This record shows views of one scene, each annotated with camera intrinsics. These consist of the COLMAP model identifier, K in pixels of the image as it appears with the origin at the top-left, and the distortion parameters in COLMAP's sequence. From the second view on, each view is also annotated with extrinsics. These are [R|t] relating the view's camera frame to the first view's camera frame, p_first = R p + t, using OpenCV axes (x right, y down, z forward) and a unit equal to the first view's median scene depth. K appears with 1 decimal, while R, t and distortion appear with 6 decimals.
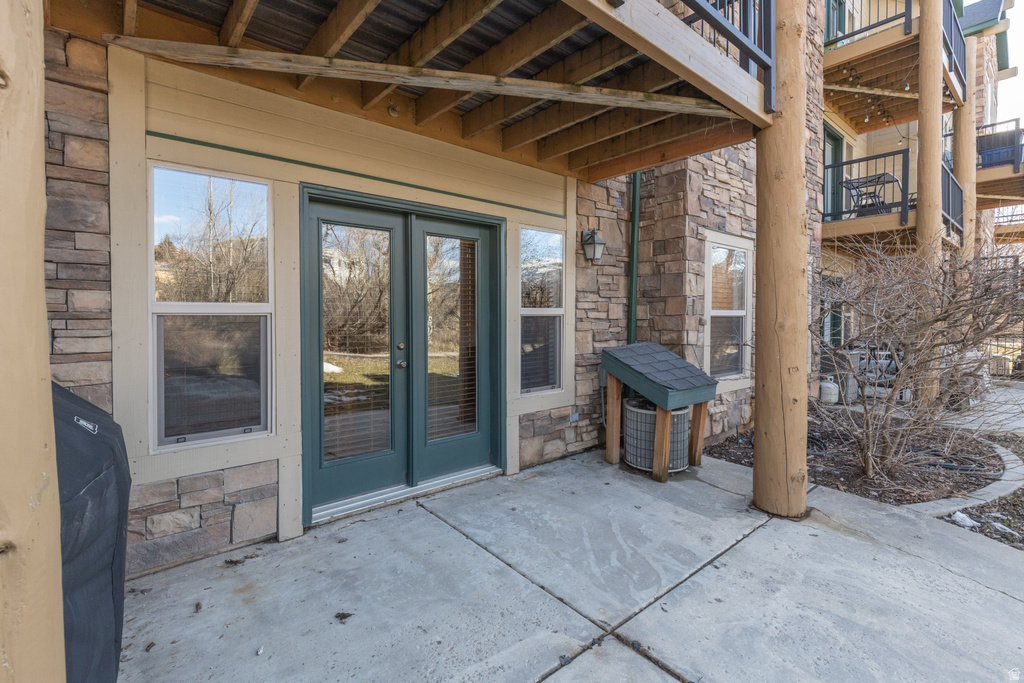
lens RADIAL K [[484.3, 0, 527.3], [0, 484.3, 324.3], [0, 0, 1]] dist [0.002485, 0.000443]
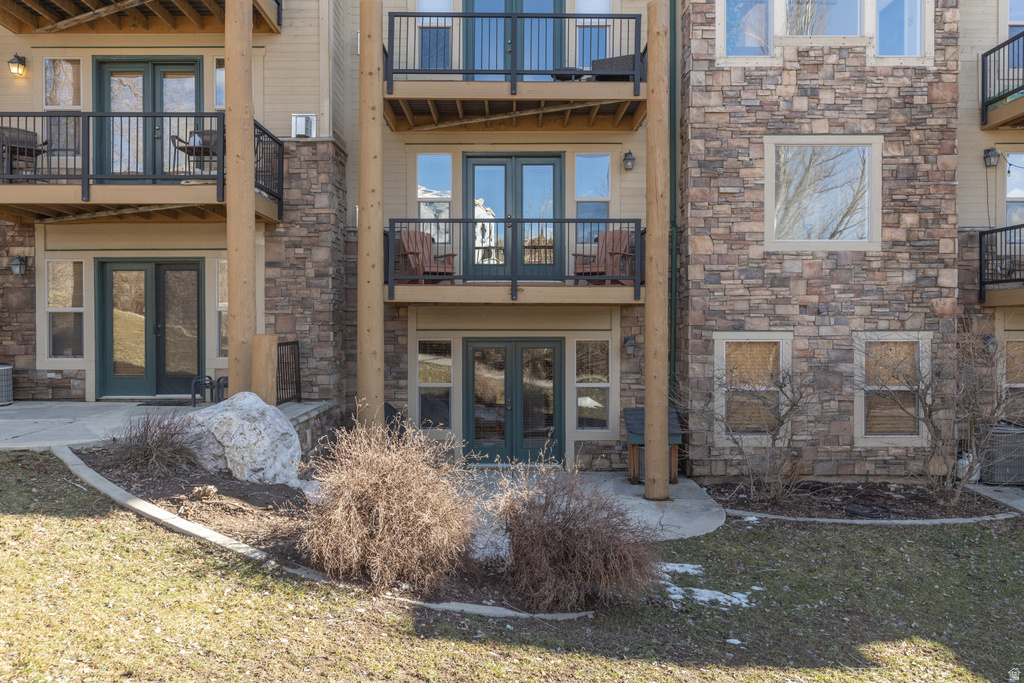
lens RADIAL K [[781.7, 0, 511.6], [0, 781.7, 343.6], [0, 0, 1]] dist [-0.003833, 0.000862]
pose [[0.758803, 0.022298, -0.650938, 2.013211], [-0.014954, 0.999747, 0.016815, -0.266860], [0.651148, -0.003025, 0.758945, -1.652797]]
